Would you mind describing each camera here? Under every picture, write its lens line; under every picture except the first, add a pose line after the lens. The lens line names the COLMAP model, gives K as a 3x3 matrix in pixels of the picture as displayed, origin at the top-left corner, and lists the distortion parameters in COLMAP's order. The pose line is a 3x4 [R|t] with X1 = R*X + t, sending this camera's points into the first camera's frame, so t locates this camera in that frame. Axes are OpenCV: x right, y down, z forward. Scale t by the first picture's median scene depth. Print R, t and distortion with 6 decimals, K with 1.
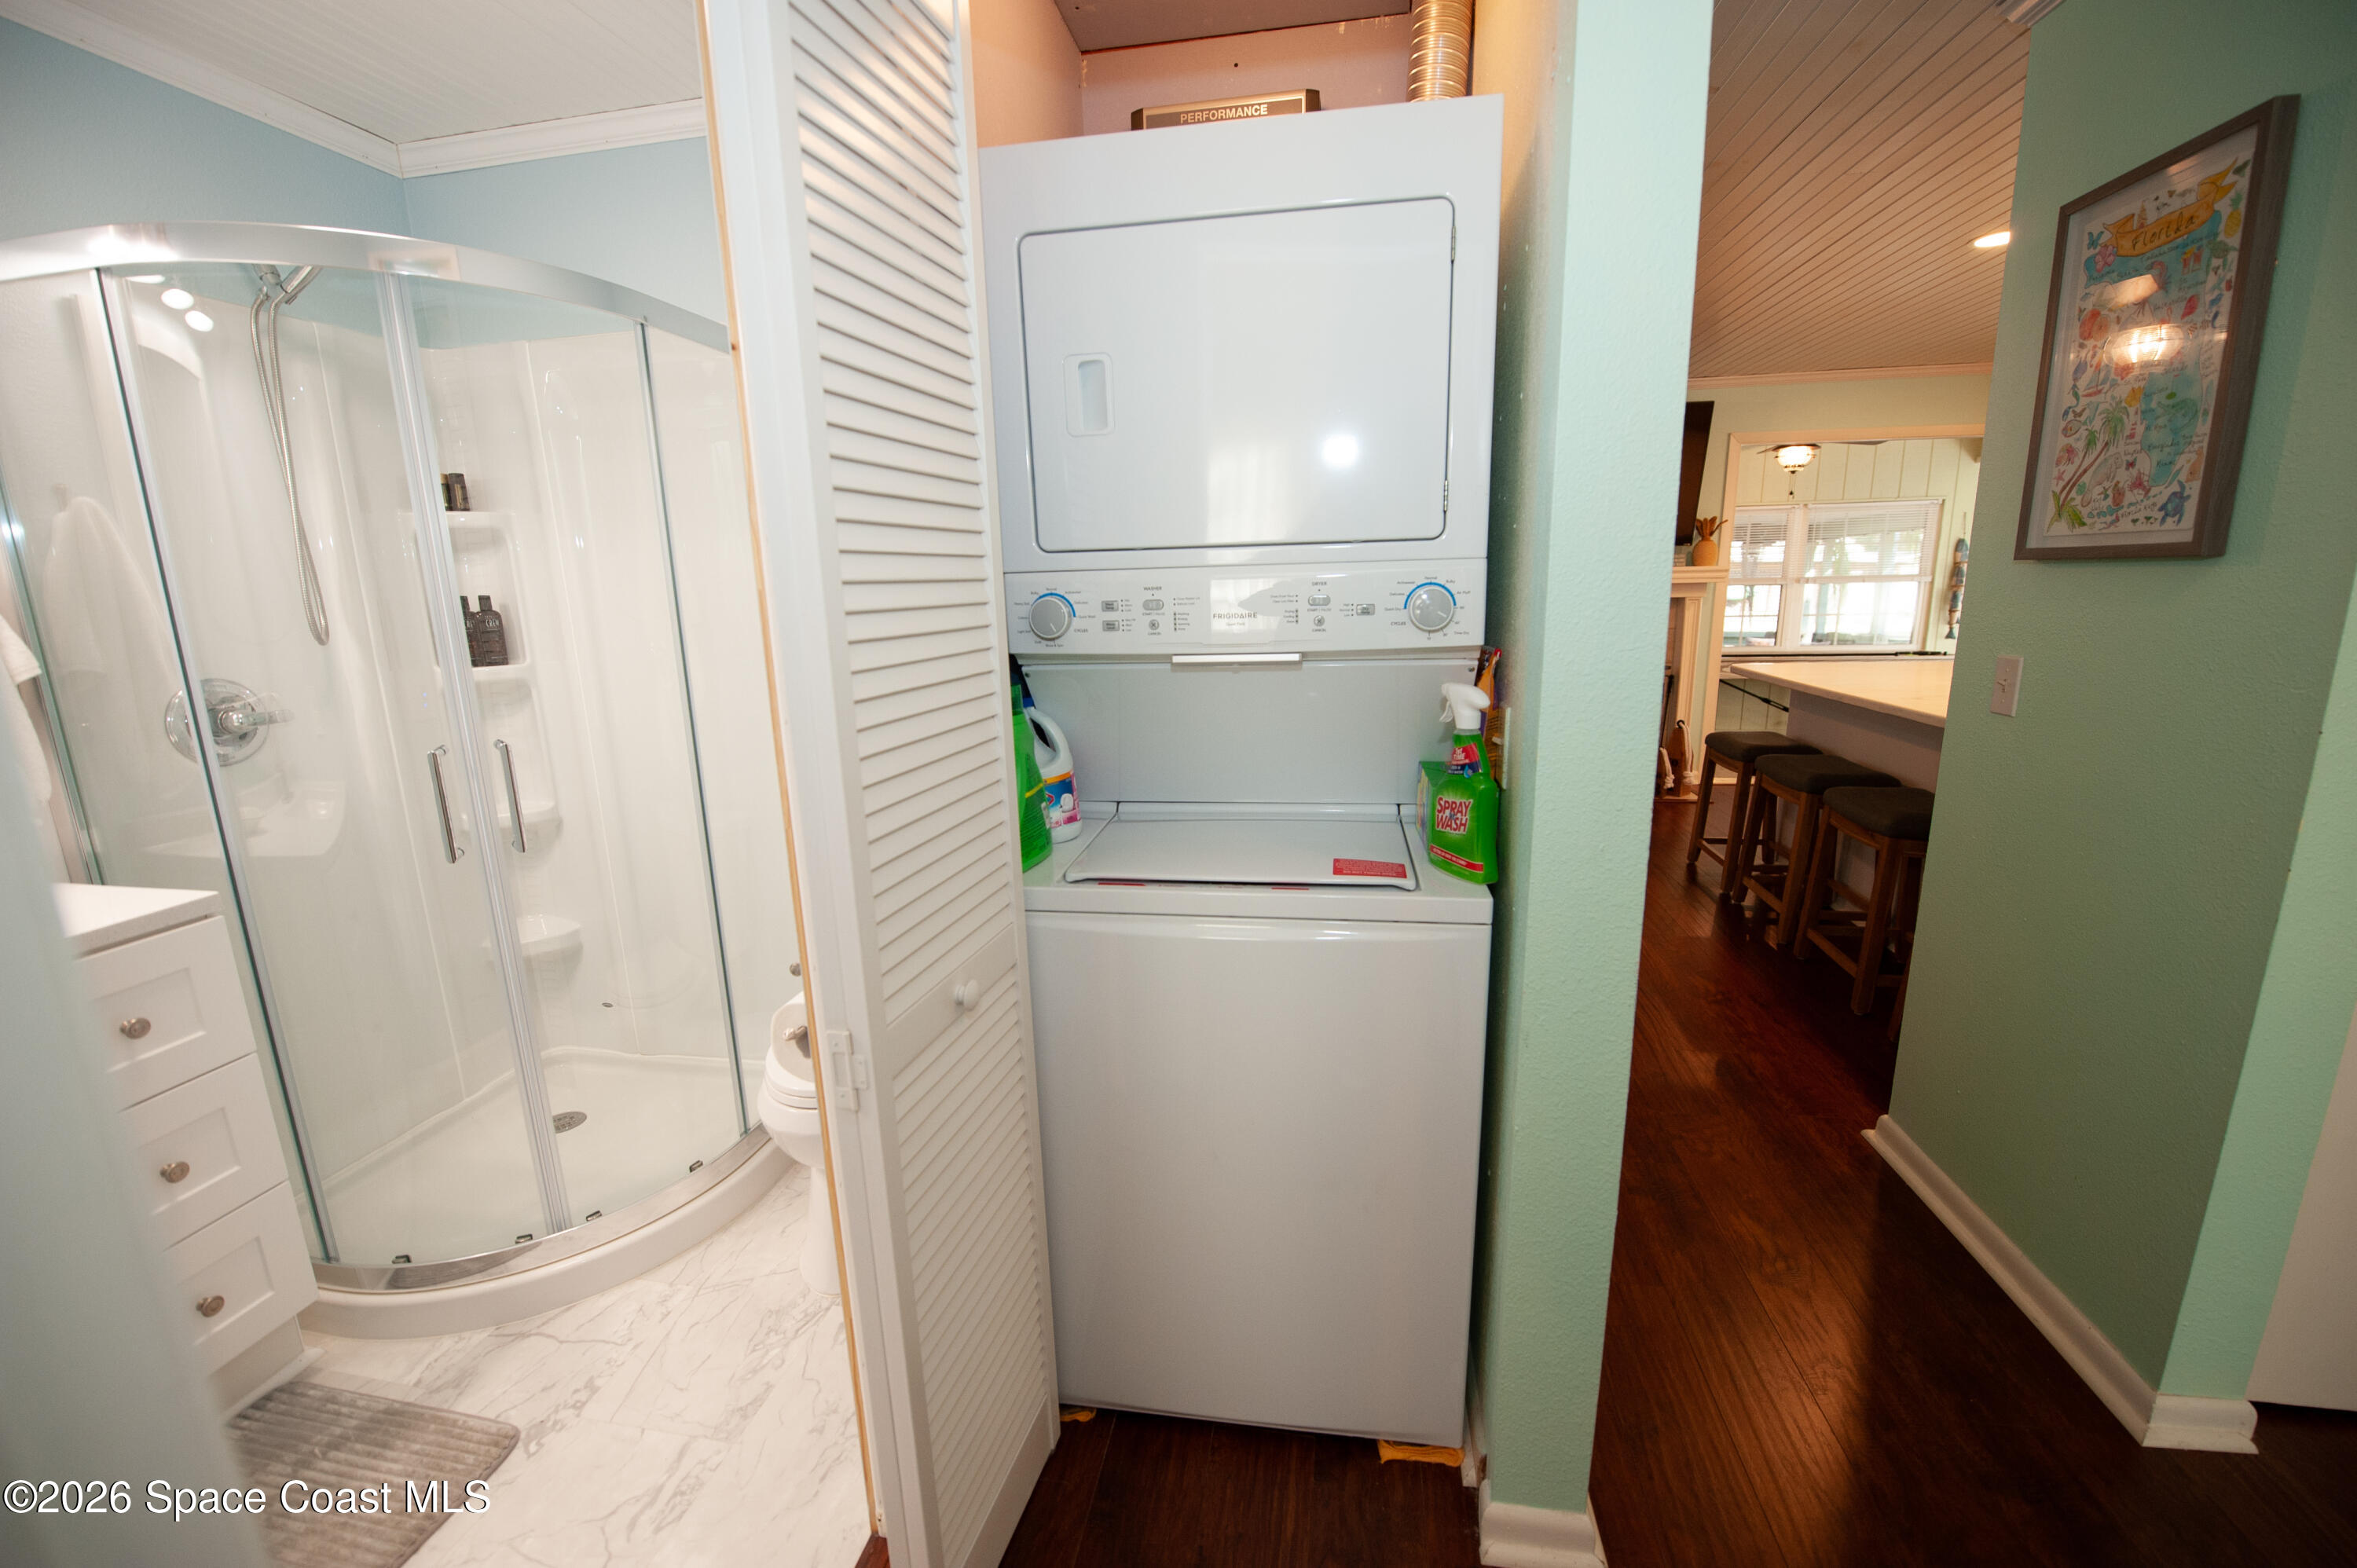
lens RADIAL K [[936.9, 0, 1178.5], [0, 936.9, 784.0], [0, 0, 1]] dist [-0.021808, -0.000412]
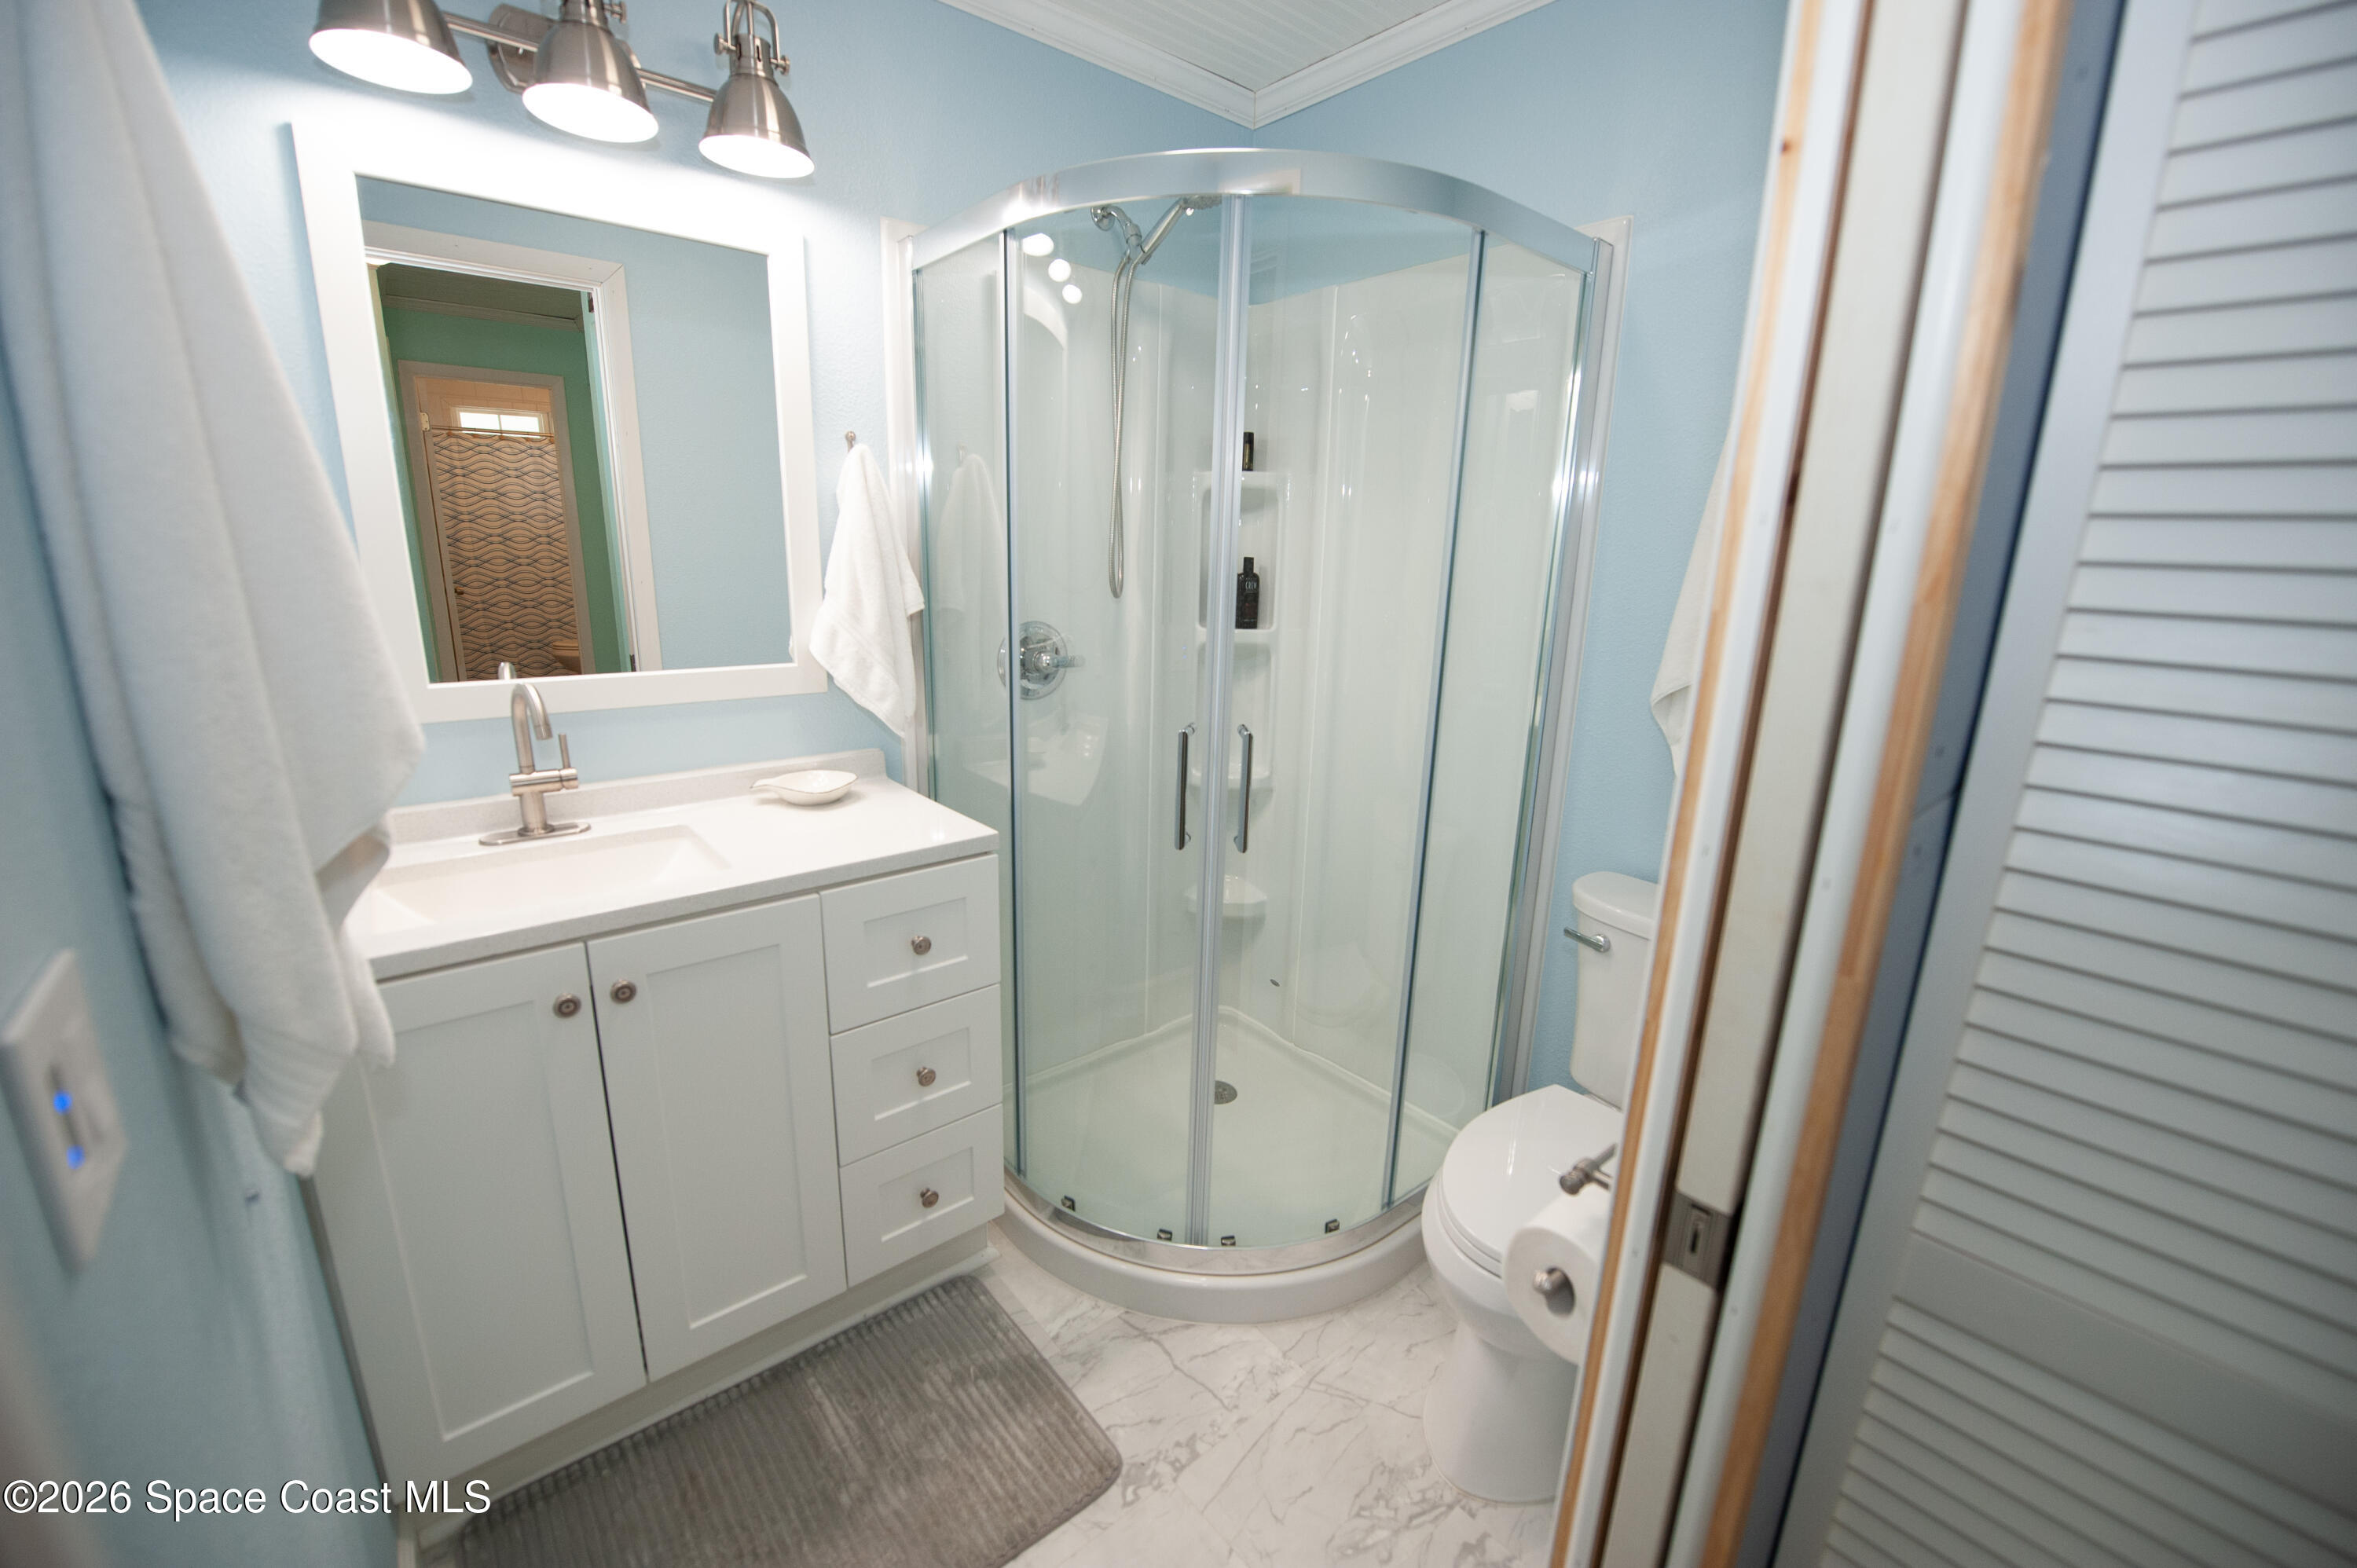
lens RADIAL K [[936.9, 0, 1178.5], [0, 936.9, 784.0], [0, 0, 1]] dist [-0.021808, -0.000412]
pose [[0.770656, 0.197597, -0.605842, -0.206669], [-0.177091, 0.979671, 0.094256, -0.063225], [0.612150, 0.034651, 0.789982, 0.227565]]
